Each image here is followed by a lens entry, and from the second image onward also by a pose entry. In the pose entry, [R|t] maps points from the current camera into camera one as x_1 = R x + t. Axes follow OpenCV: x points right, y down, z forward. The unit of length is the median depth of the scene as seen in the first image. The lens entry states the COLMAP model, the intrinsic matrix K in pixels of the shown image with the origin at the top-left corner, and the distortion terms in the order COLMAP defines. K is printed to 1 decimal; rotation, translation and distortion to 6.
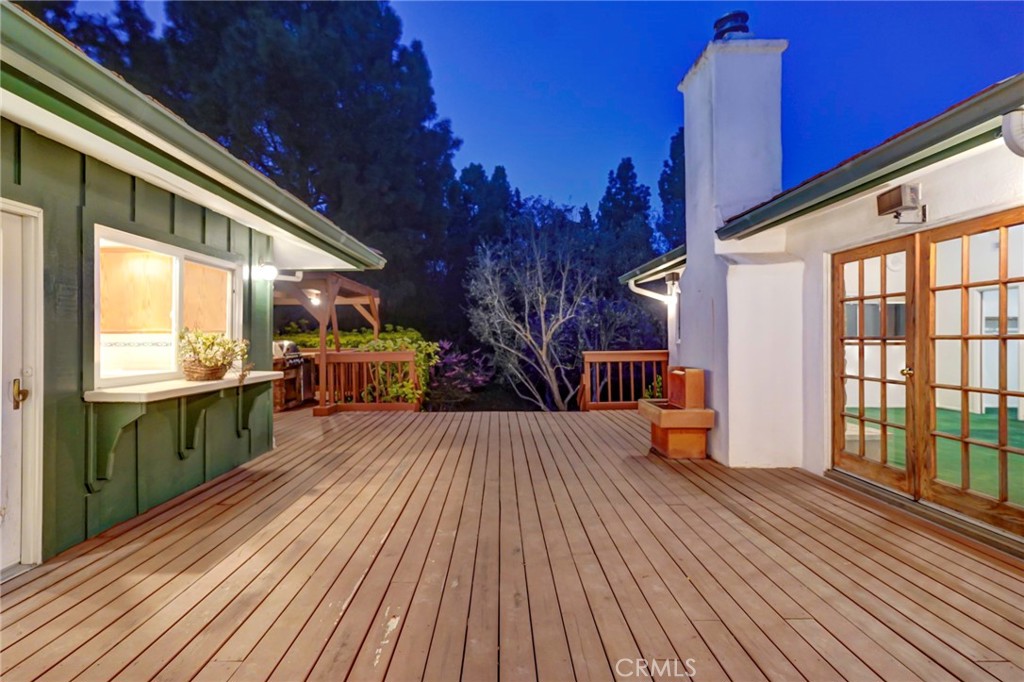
lens RADIAL K [[494.0, 0, 506.4], [0, 494.0, 334.7], [0, 0, 1]] dist [-0.003676, 0.013580]
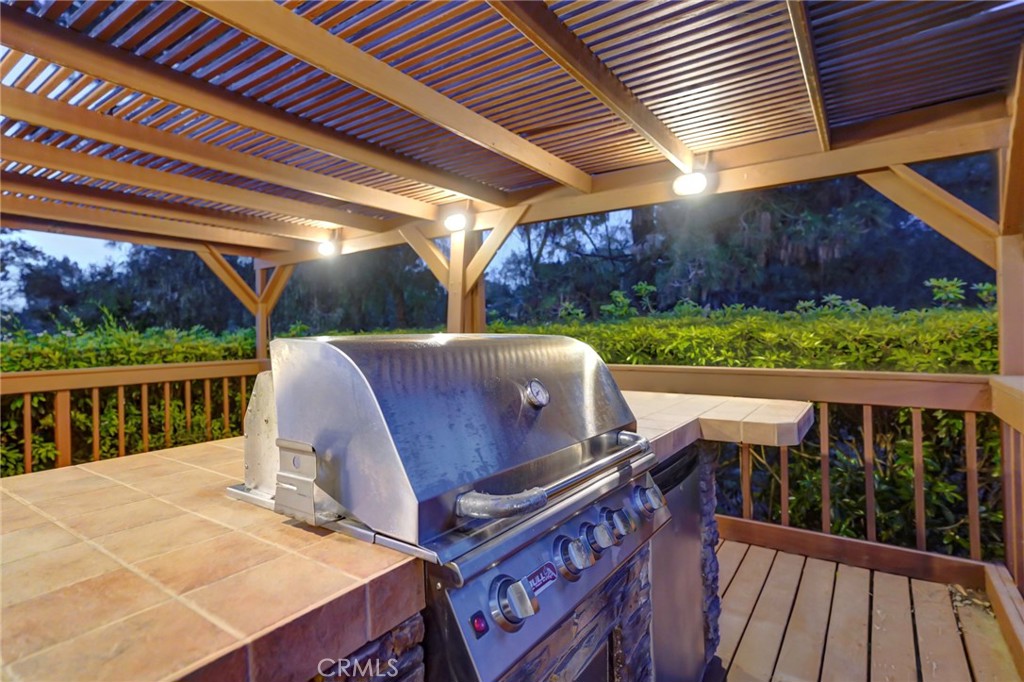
lens RADIAL K [[510.3, 0, 503.5], [0, 510.3, 342.6], [0, 0, 1]] dist [-0.076711, 0.031999]
pose [[0.799662, 0.007232, -0.600407, -0.286045], [0.002589, 0.999877, 0.015492, 0.010444], [0.600445, -0.013943, 0.799544, 0.678078]]
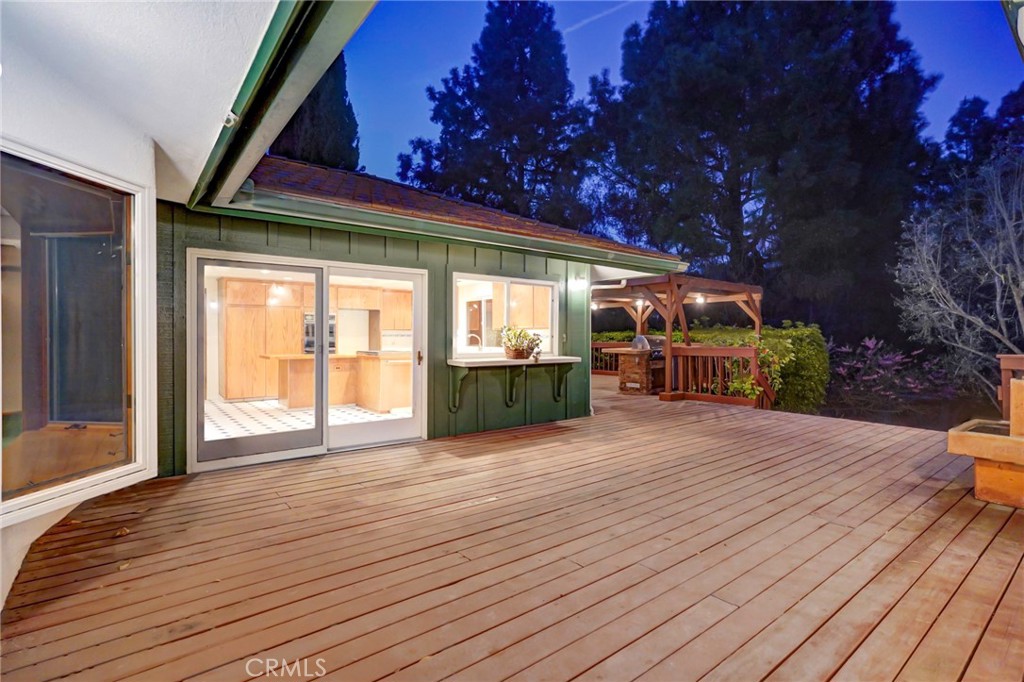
lens RADIAL K [[494.0, 0, 506.4], [0, 494.0, 334.7], [0, 0, 1]] dist [-0.003676, 0.013580]
pose [[0.612785, 0.006291, -0.790225, 0.190641], [-0.000737, 0.999972, 0.007390, 0.000872], [0.790250, -0.003946, 0.612772, -0.000136]]
